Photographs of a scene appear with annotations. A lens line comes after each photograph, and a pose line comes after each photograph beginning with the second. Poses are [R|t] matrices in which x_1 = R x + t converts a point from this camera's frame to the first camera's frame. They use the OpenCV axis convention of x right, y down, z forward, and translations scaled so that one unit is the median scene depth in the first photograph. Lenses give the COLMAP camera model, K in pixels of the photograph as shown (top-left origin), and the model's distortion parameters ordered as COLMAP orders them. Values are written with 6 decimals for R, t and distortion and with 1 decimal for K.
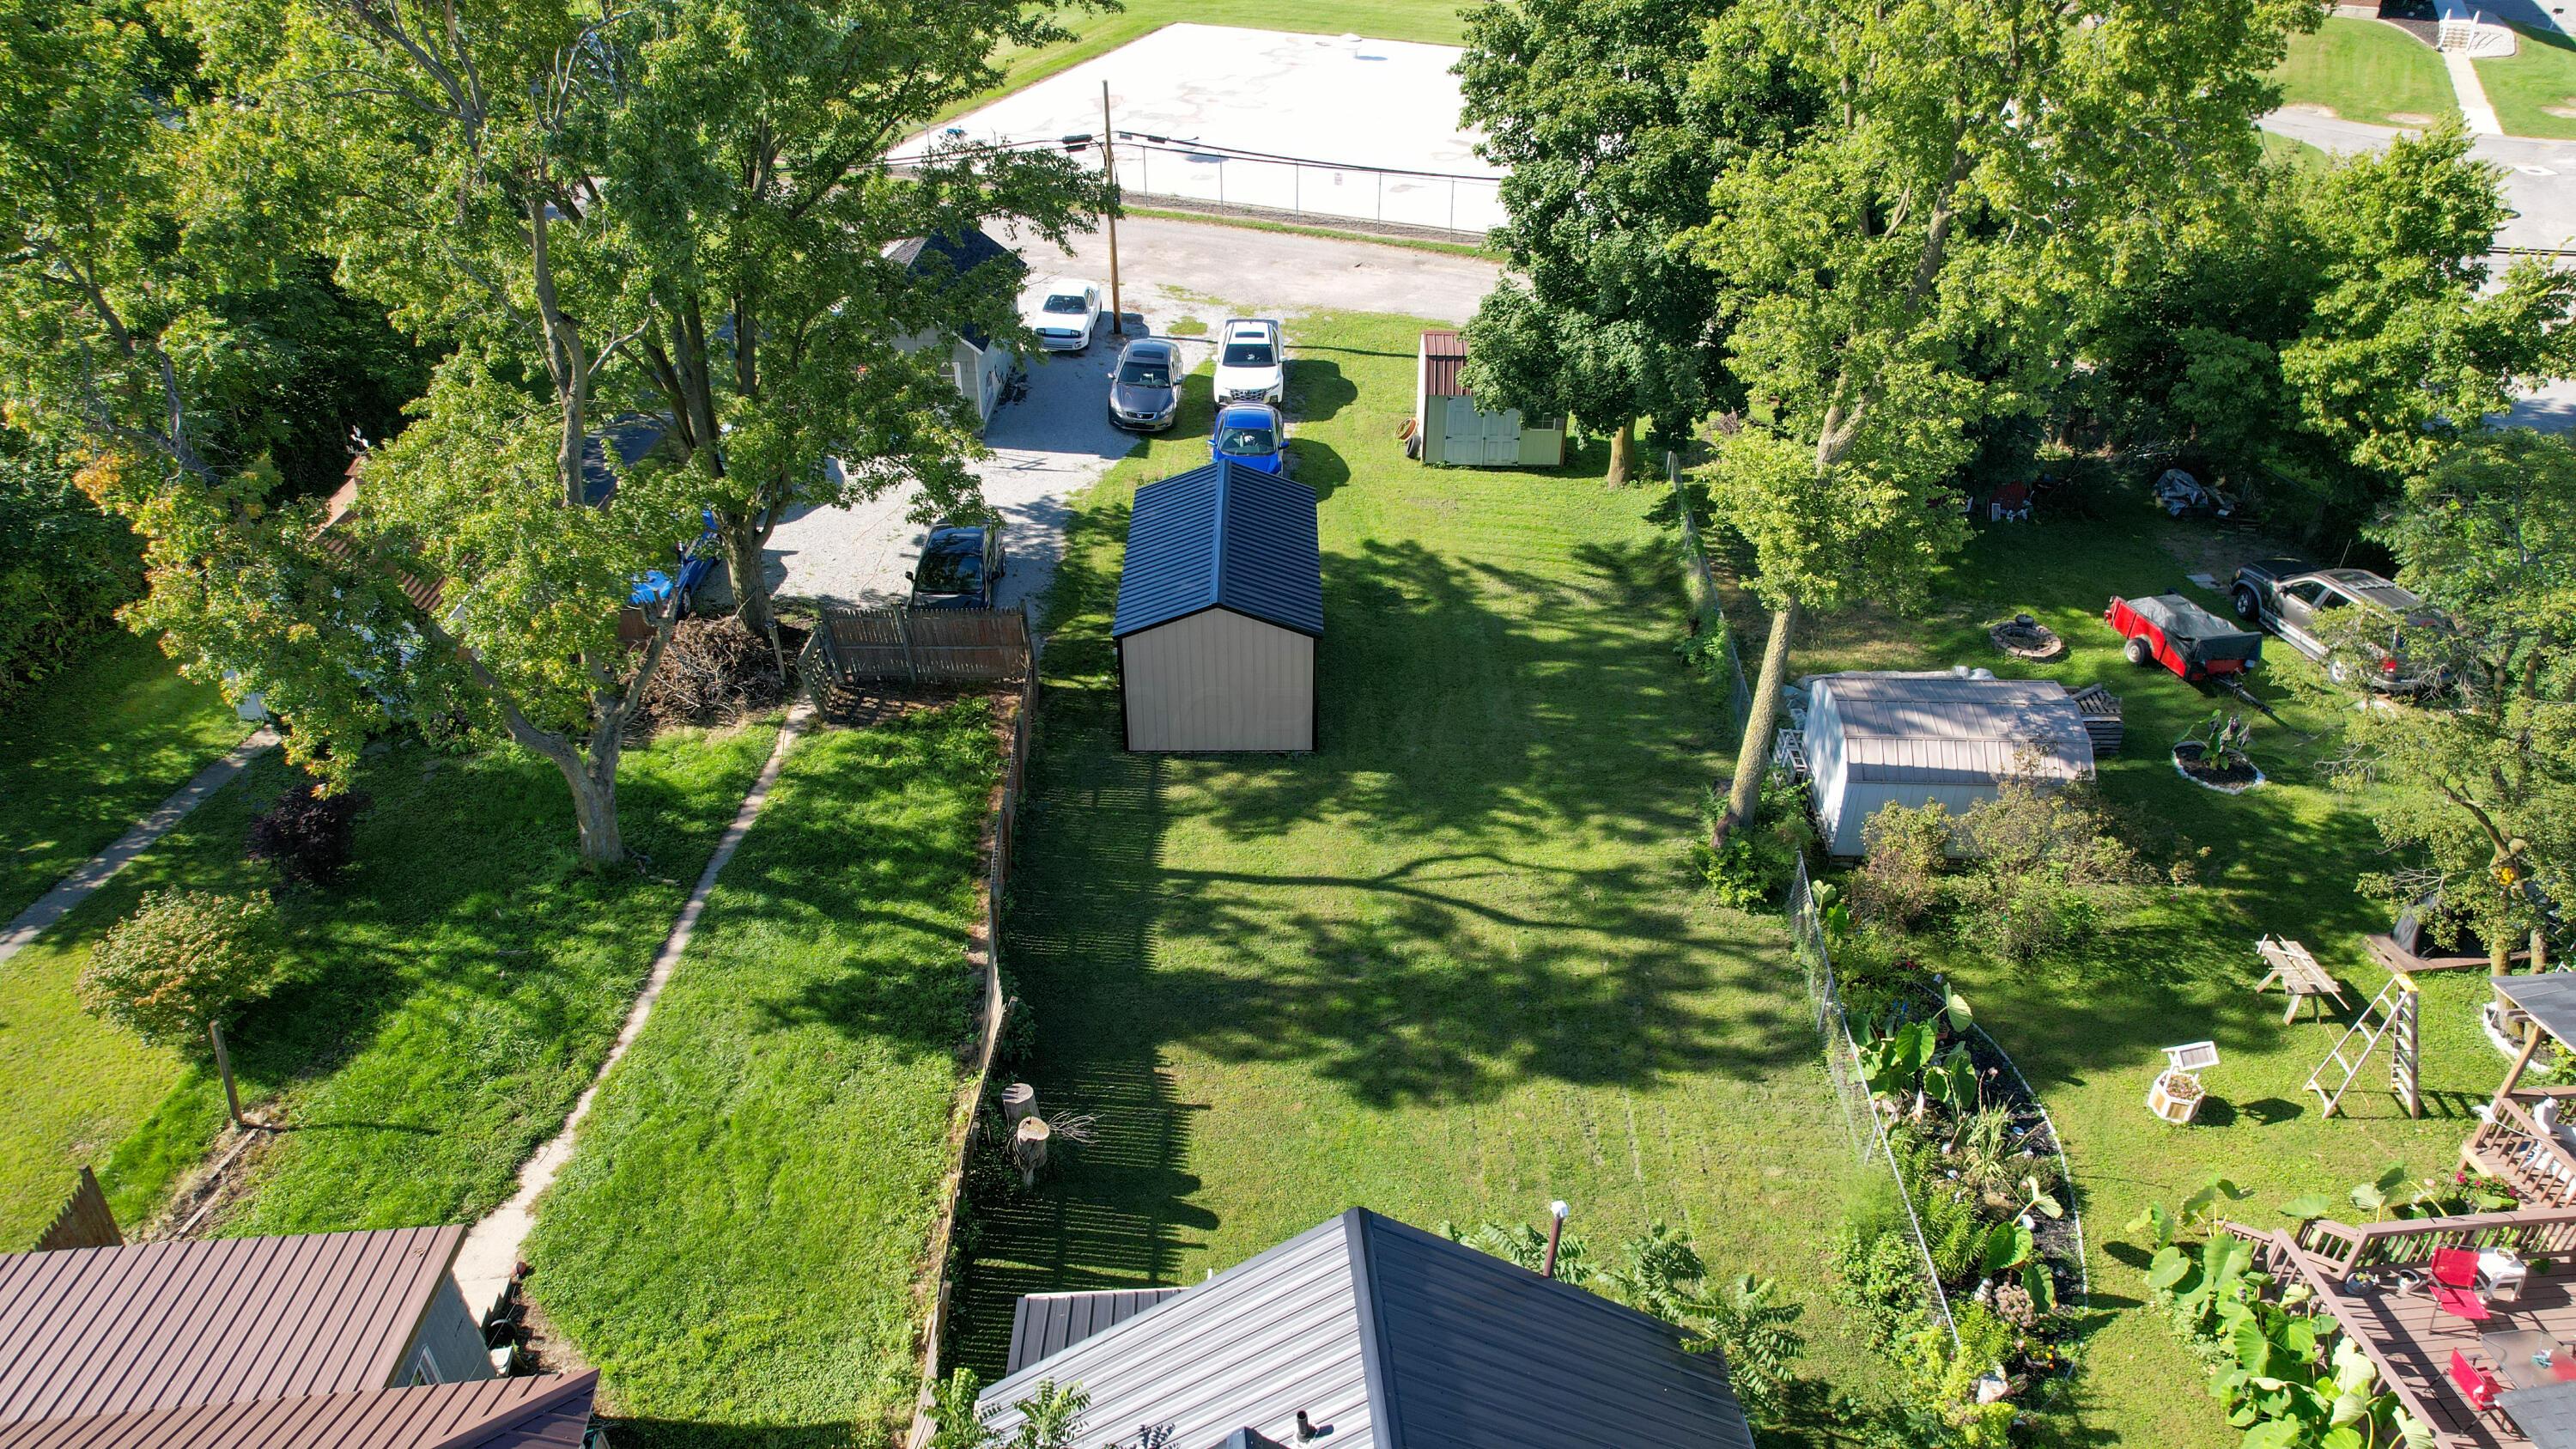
lens RADIAL K [[1637.6, 0, 1288.0], [0, 1637.6, 724.5], [0, 0, 1]] dist [-0.112727, 0.000110]
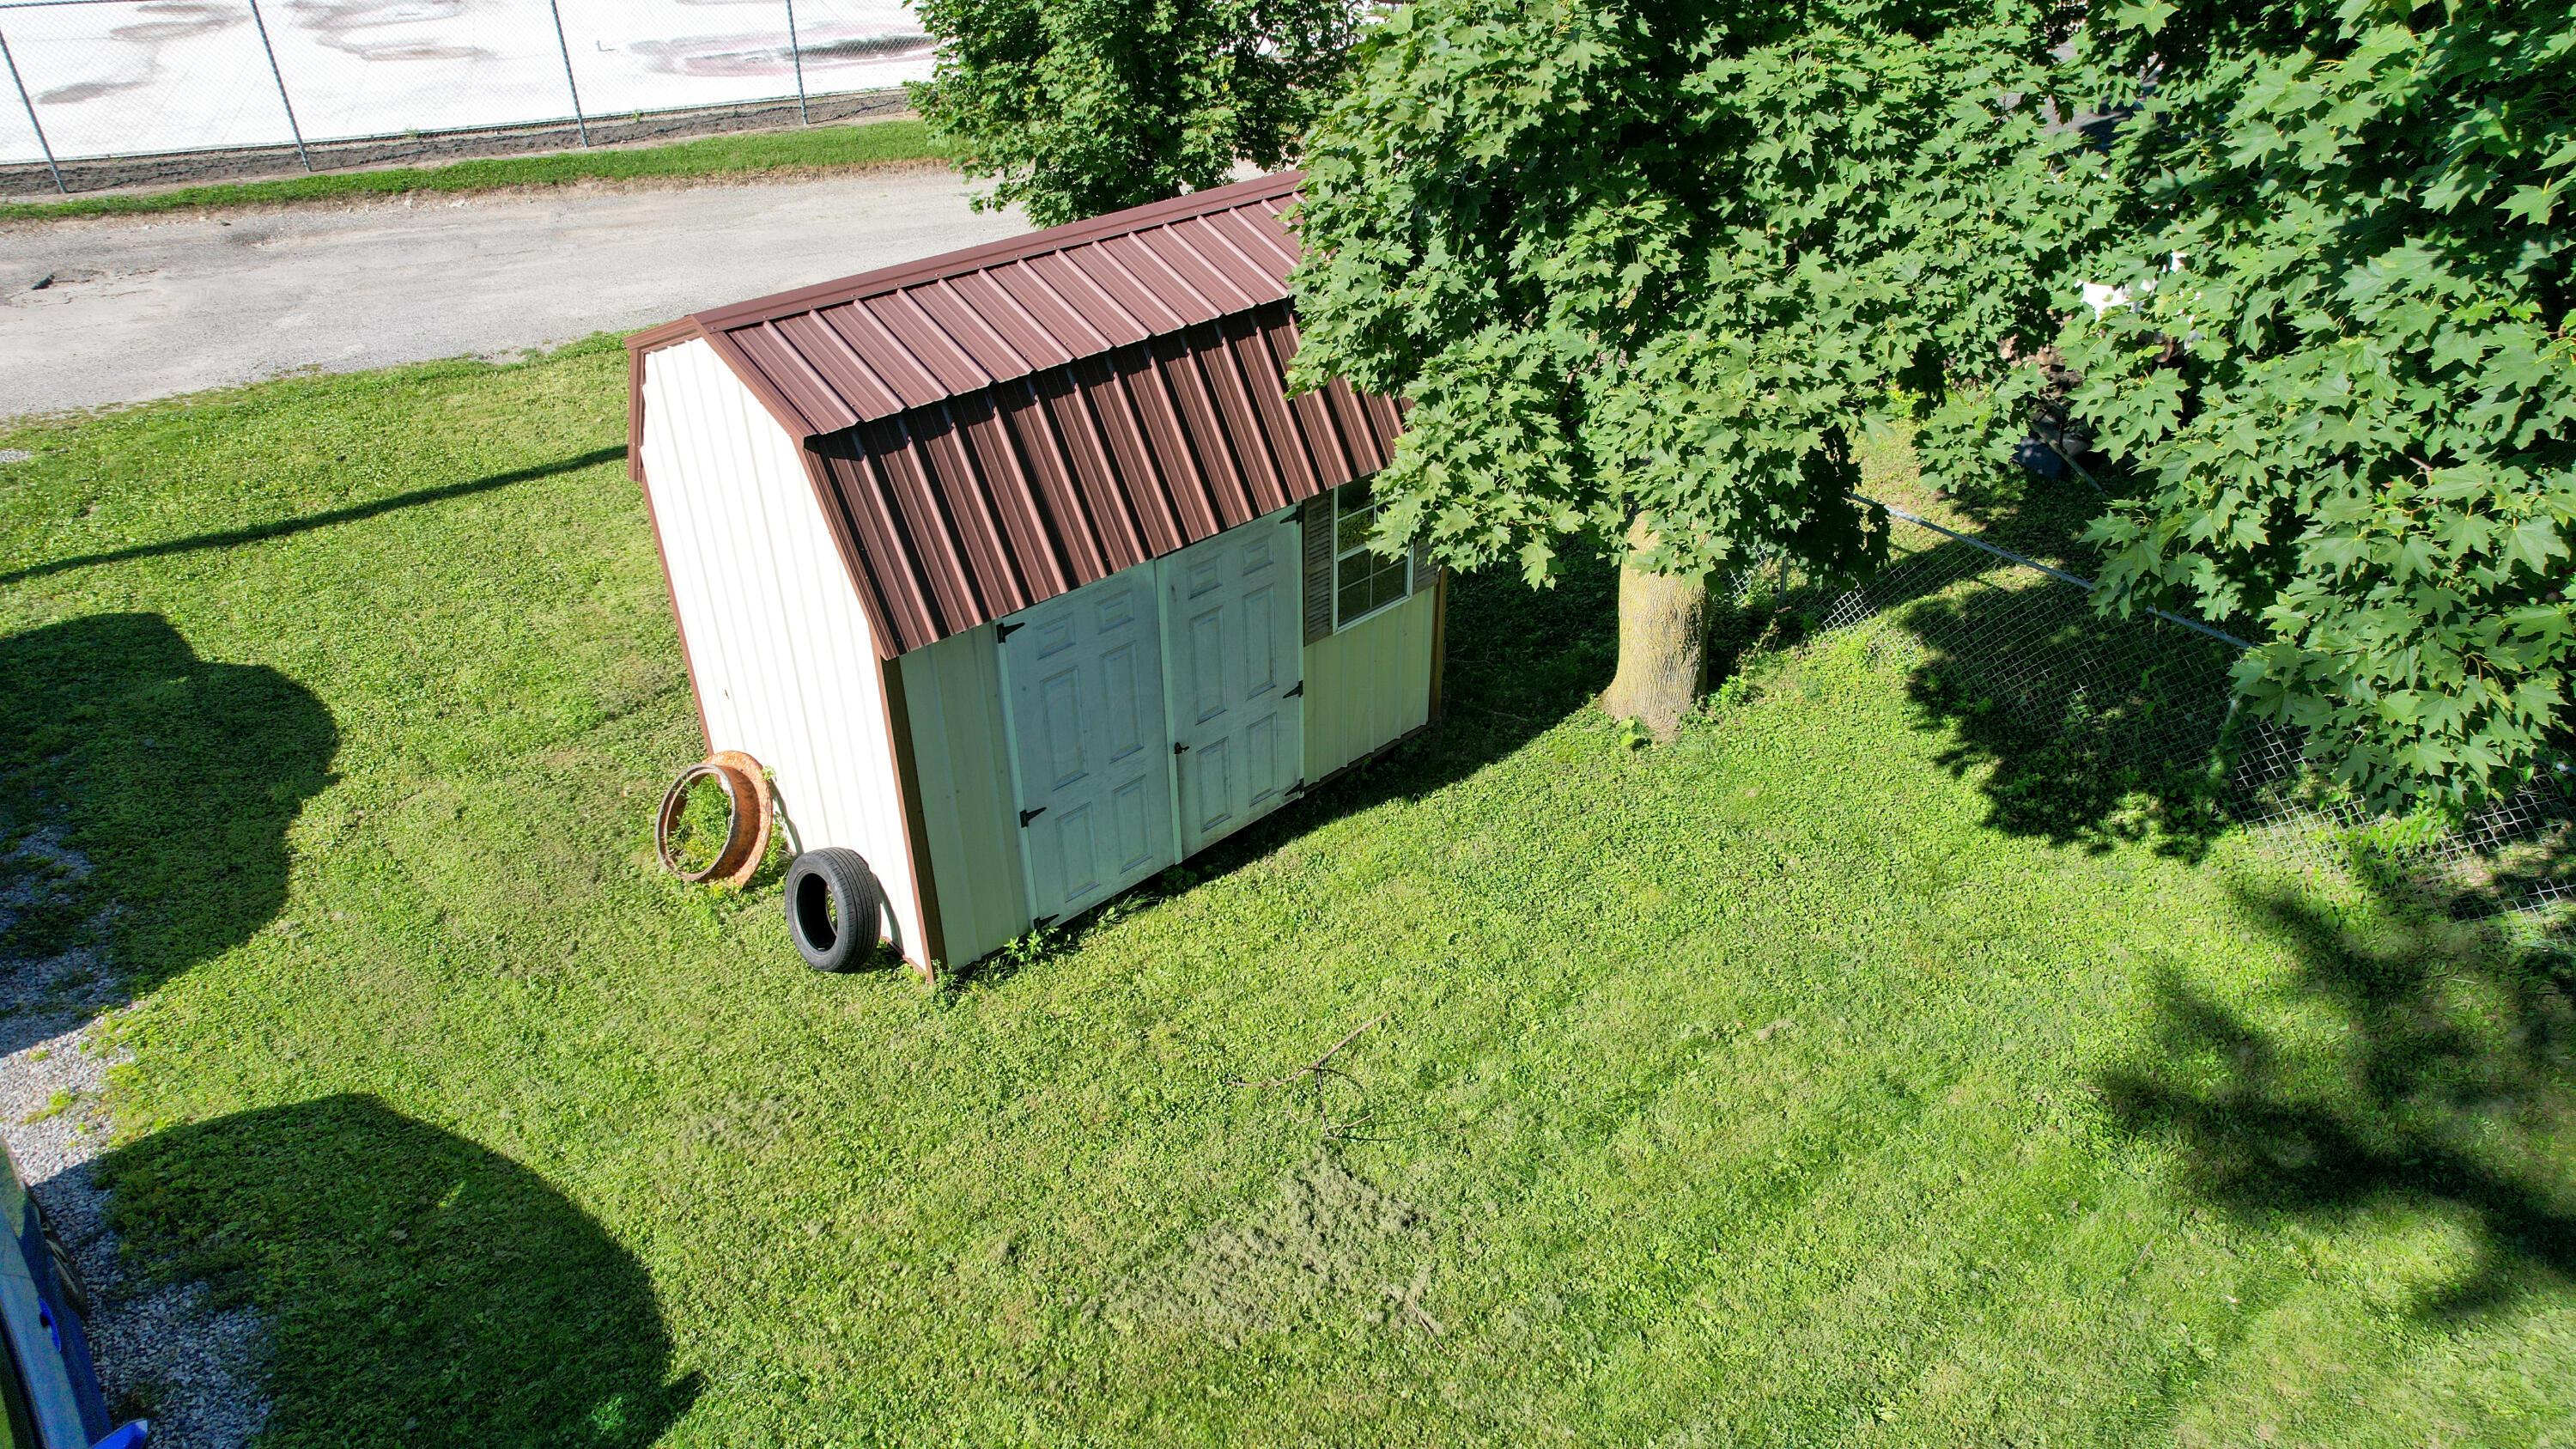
lens RADIAL K [[1602.7, 0, 1288.0], [0, 1602.7, 724.5], [0, 0, 1]] dist [-0.027356, 0.000452]
pose [[0.722948, -0.338734, 0.602167, 0.007085], [0.356363, 0.929503, 0.095028, -0.177075], [-0.591905, 0.145889, 0.792695, 0.758232]]
